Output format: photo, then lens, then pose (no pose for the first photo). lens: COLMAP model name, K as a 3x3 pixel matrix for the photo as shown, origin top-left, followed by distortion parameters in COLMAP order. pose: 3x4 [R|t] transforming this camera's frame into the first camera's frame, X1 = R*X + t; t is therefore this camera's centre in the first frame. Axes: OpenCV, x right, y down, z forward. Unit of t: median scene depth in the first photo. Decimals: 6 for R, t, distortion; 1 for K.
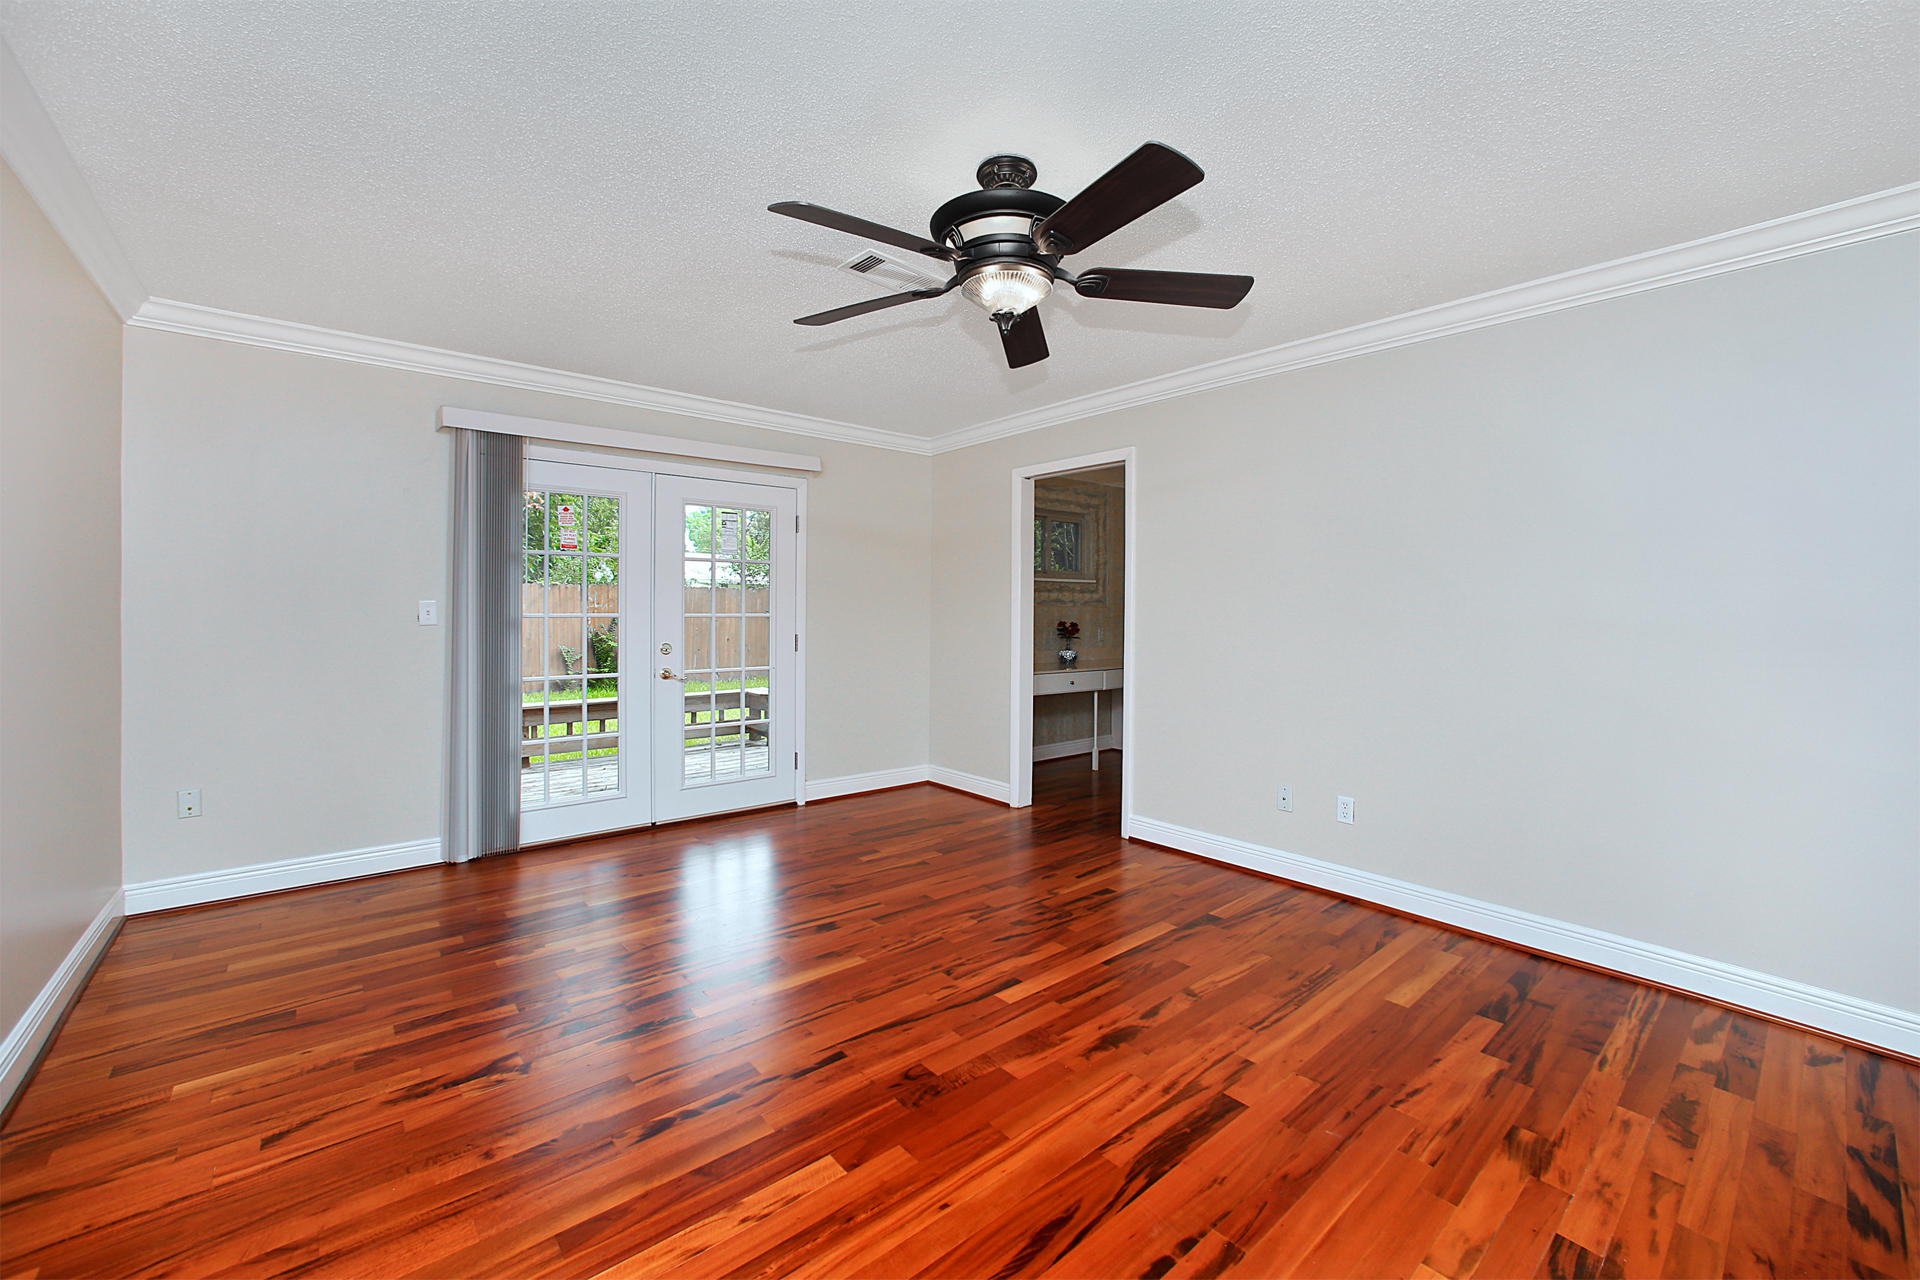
lens RADIAL K [[758.9, 0, 966.0], [0, 758.9, 630.2], [0, 0, 1]] dist [-0.013367, -0.000086]
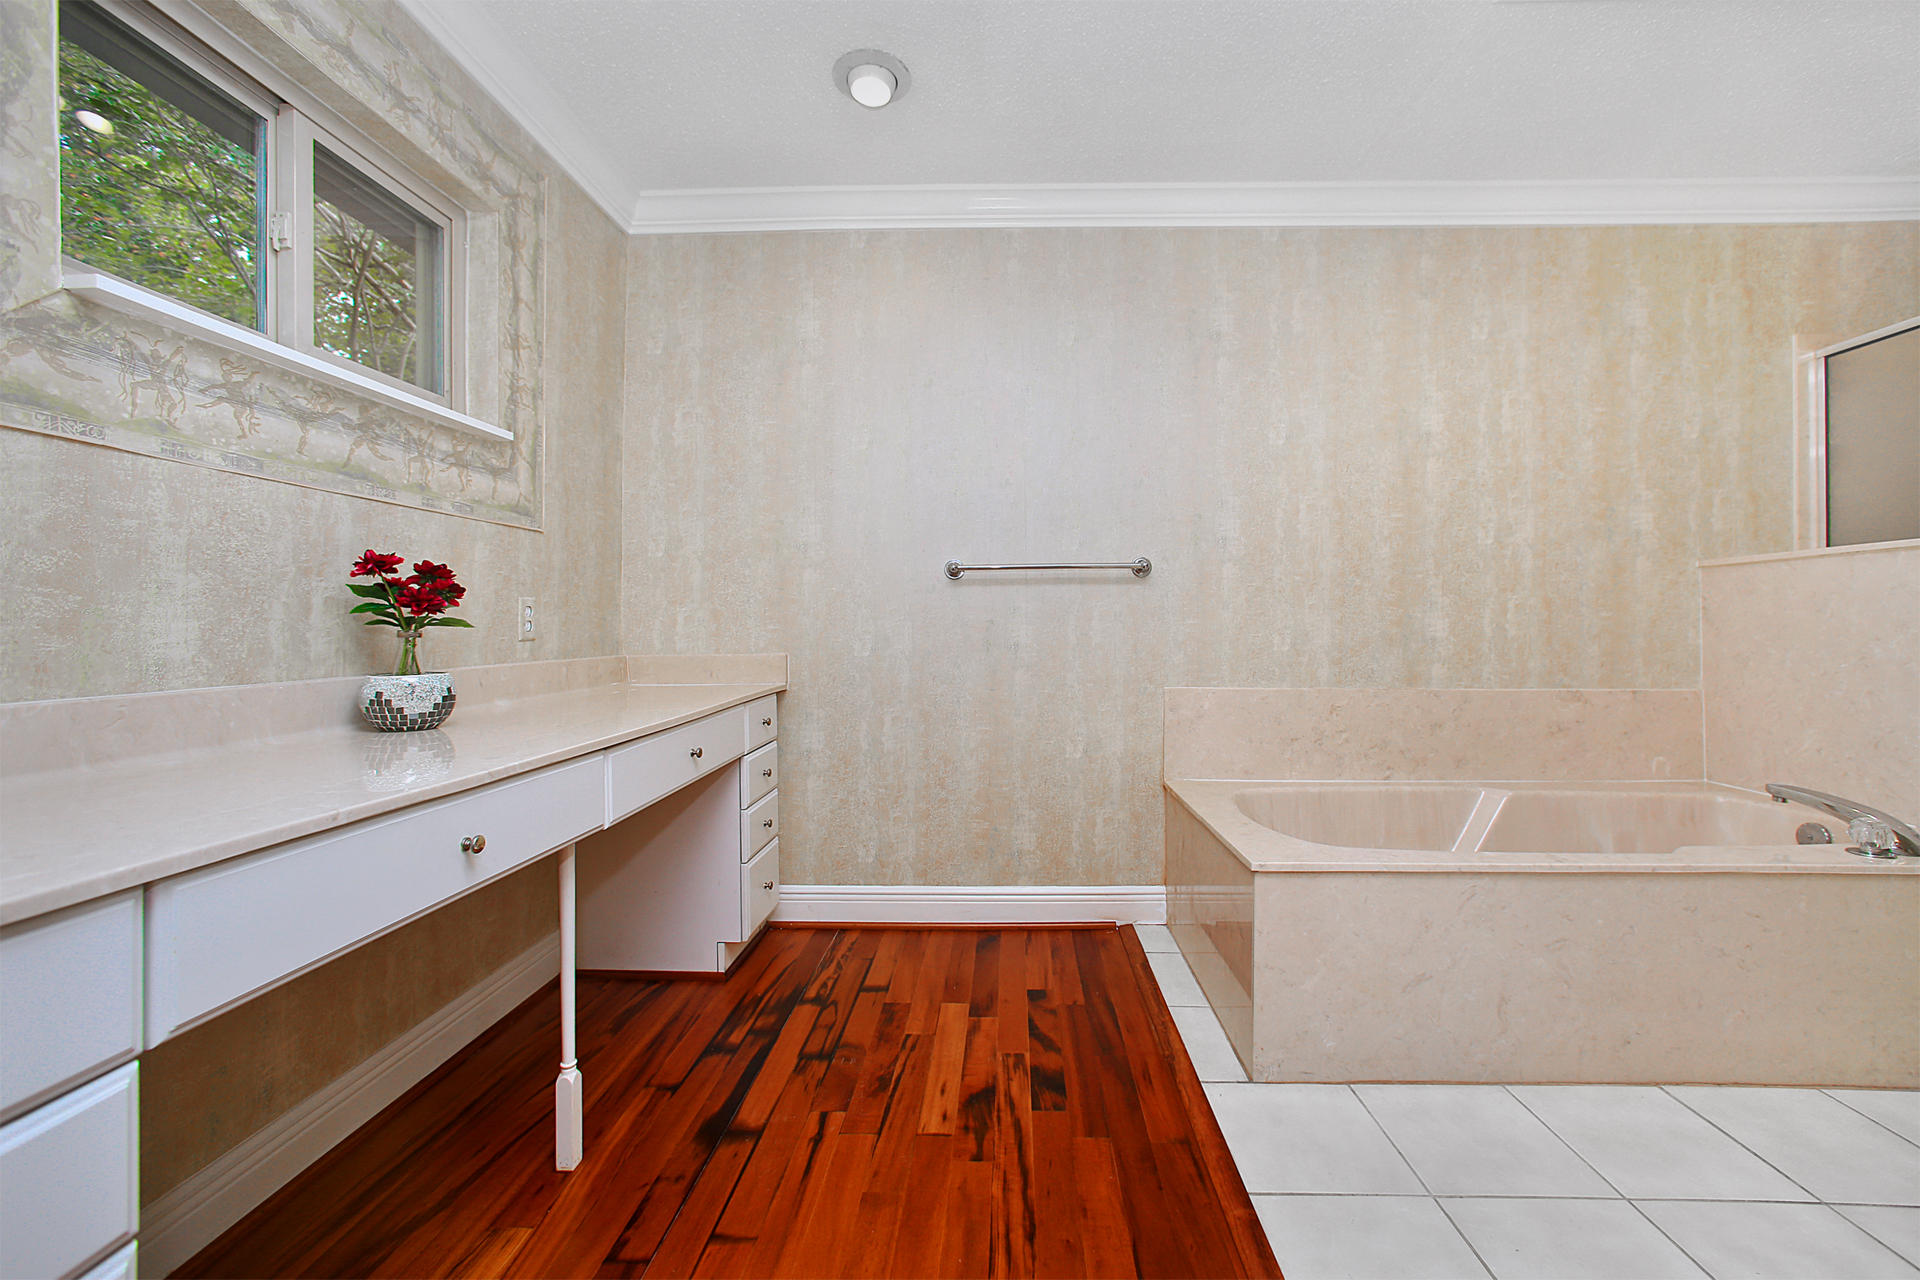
lens RADIAL K [[758.9, 0, 970.2], [0, 758.9, 637.6], [0, 0, 1]] dist [-0.013367, -0.000086]
pose [[0.678639, -0.011047, 0.734389, 0.076414], [0.007481, 0.999939, 0.008128, 0.014032], [-0.734434, -0.000022, 0.678680, 0.681196]]
